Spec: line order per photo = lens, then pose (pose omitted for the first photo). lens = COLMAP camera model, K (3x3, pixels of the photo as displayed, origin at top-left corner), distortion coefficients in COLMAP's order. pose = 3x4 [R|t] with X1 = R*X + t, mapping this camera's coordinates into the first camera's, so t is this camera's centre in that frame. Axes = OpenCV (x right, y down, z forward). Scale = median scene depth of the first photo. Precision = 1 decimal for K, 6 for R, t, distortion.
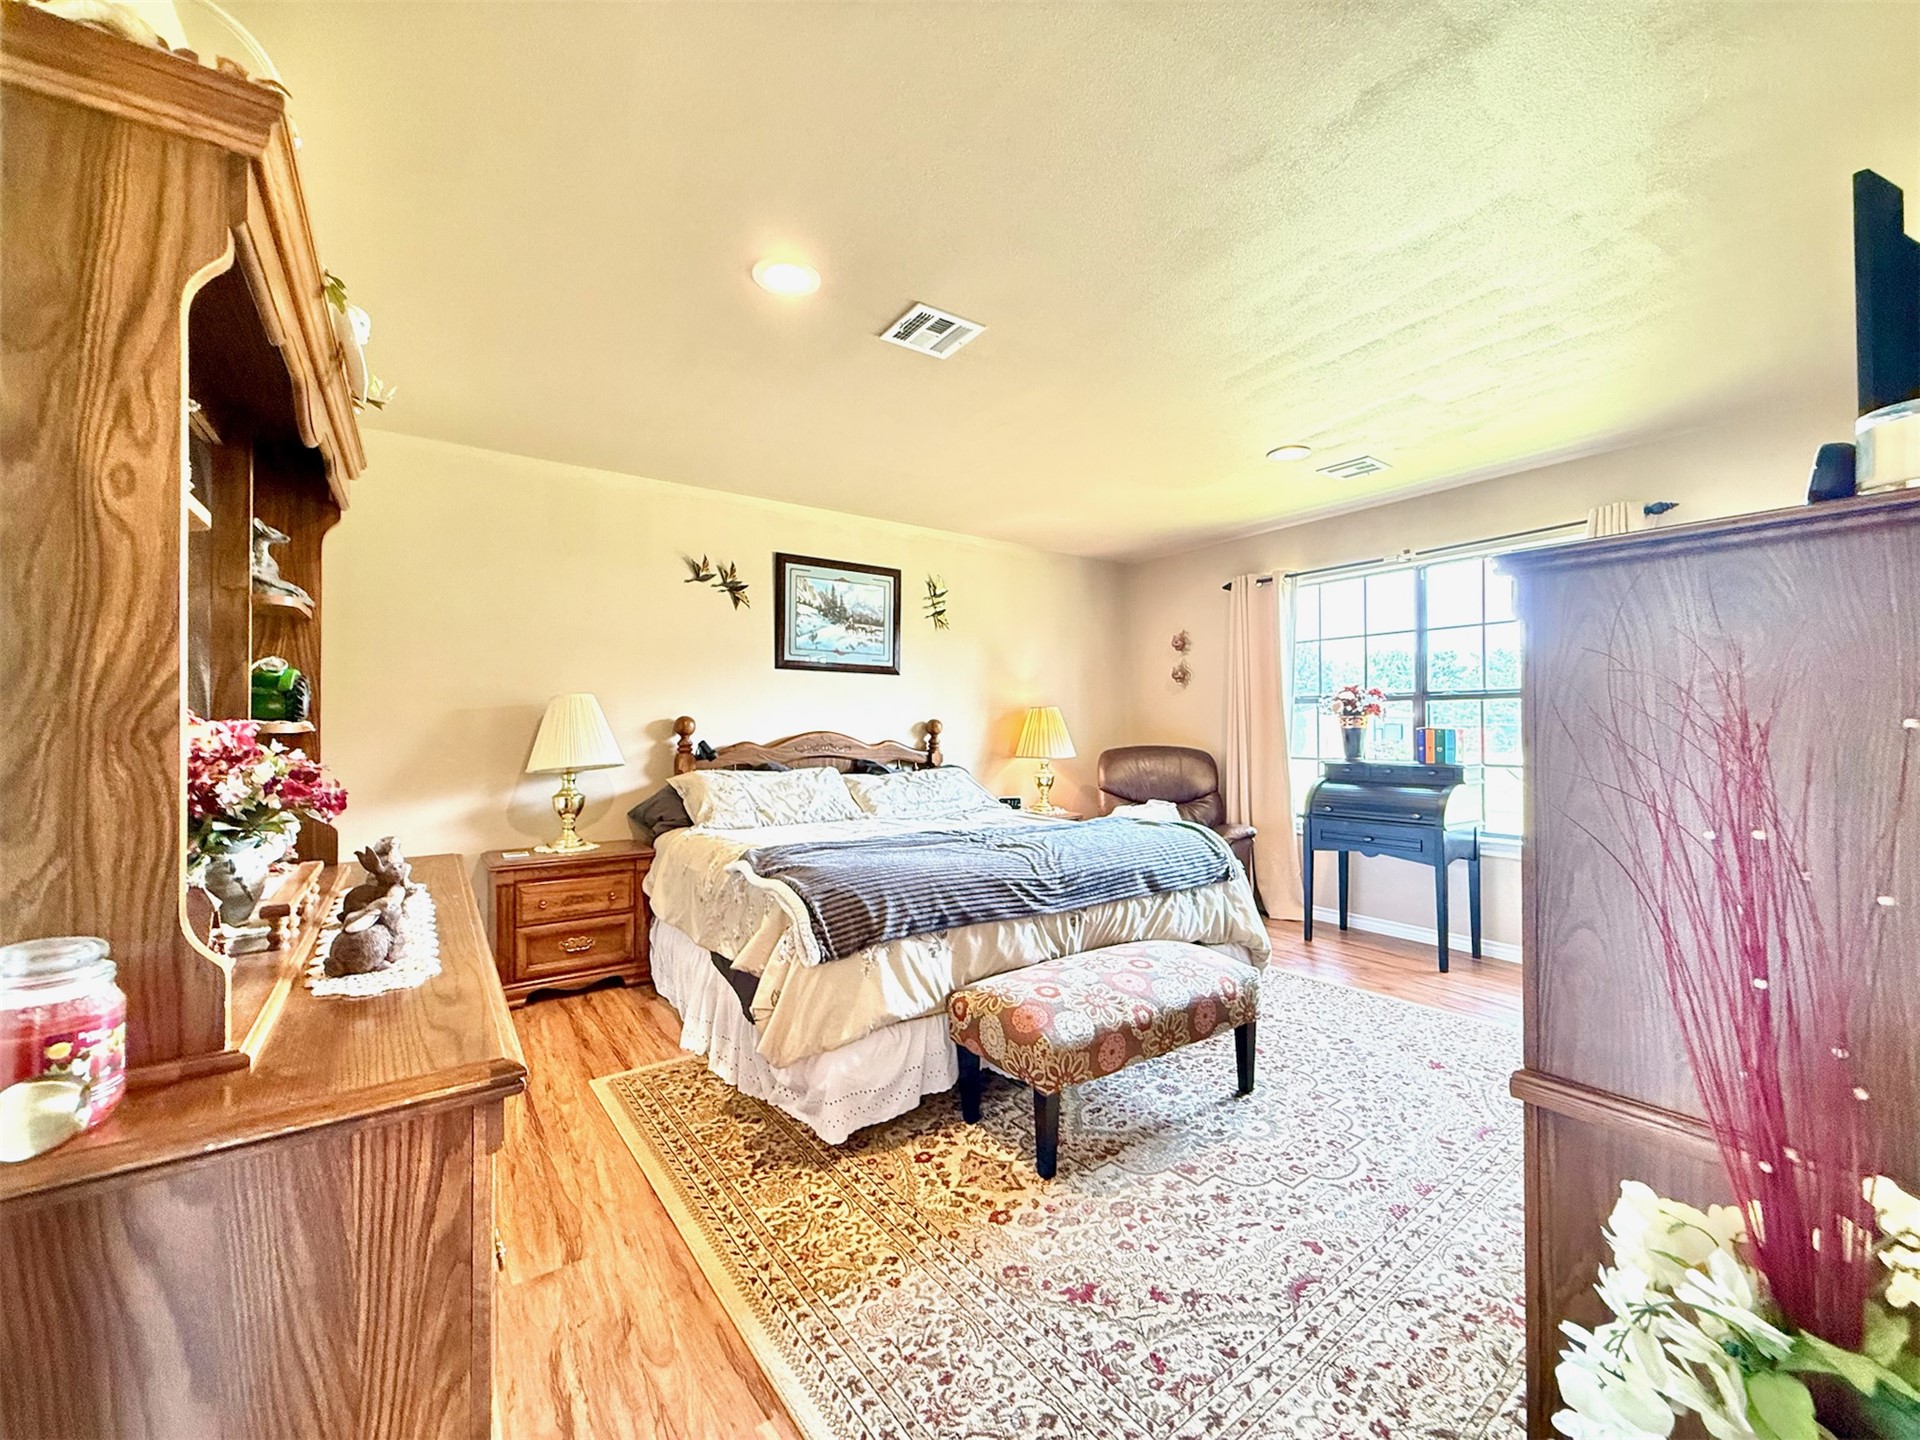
lens RADIAL K [[762.3, 0, 955.0], [0, 762.3, 720.4], [0, 0, 1]] dist [-0.001433, 0.000397]
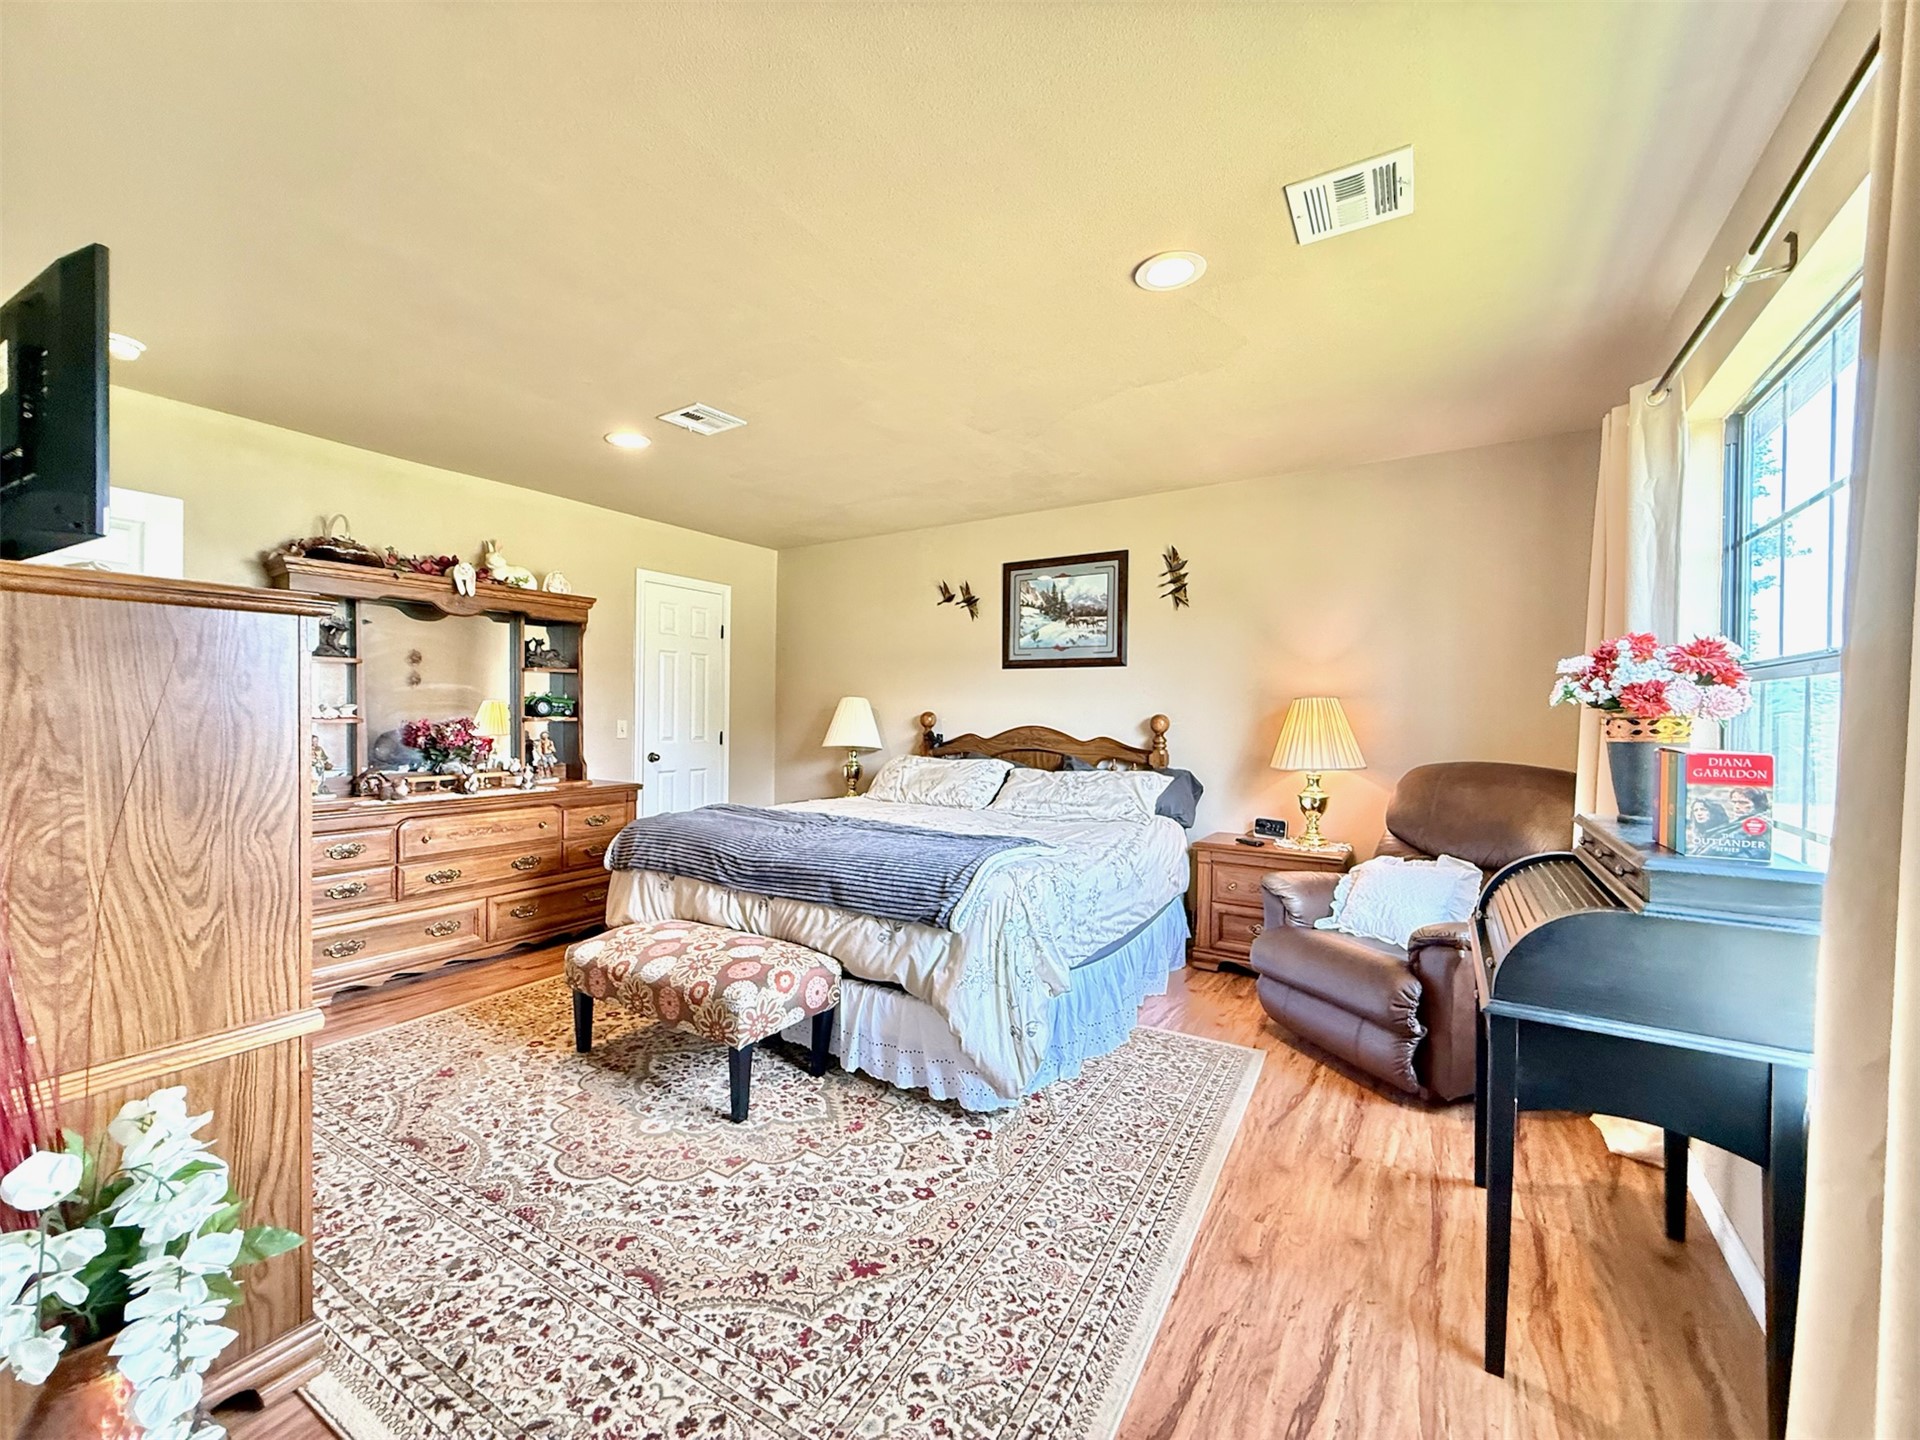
lens RADIAL K [[764.3, 0, 955.9], [0, 764.3, 721.2], [0, 0, 1]] dist [-0.000555, 0.000588]
pose [[0.381179, 0.012143, -0.924421, 0.735840], [0.000824, 0.999909, 0.013474, -0.006470], [0.924501, -0.005898, 0.381135, 0.492082]]
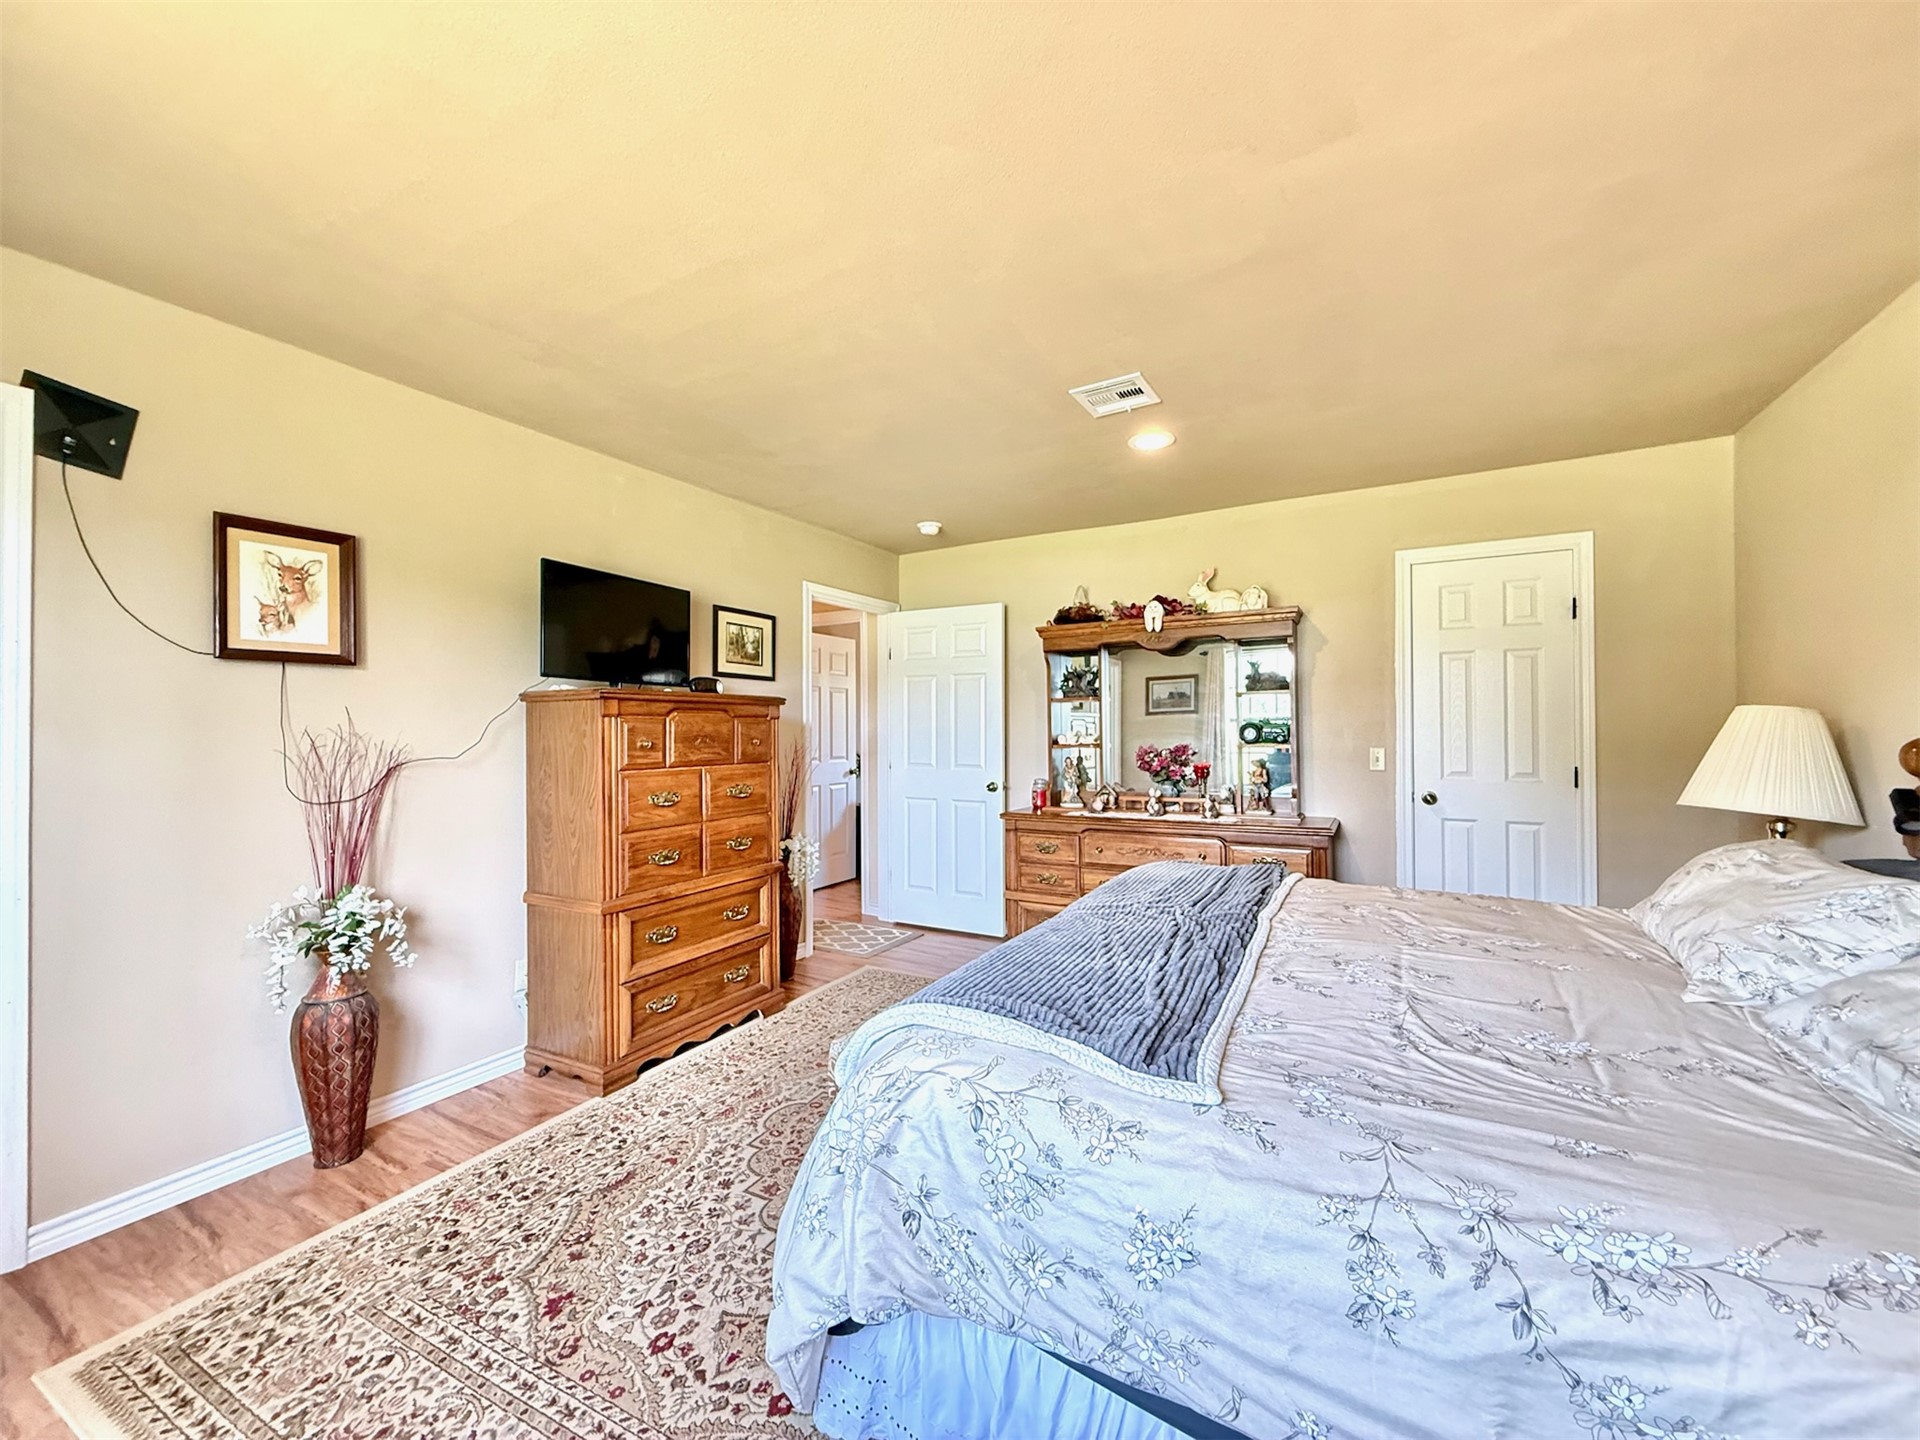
lens RADIAL K [[764.3, 0, 955.9], [0, 764.3, 721.2], [0, 0, 1]] dist [-0.000555, 0.000588]
pose [[-0.901927, 0.002565, -0.431880, 0.358027], [0.011292, 0.999781, -0.017642, -0.013877], [0.431740, -0.020788, -0.901758, 1.028415]]
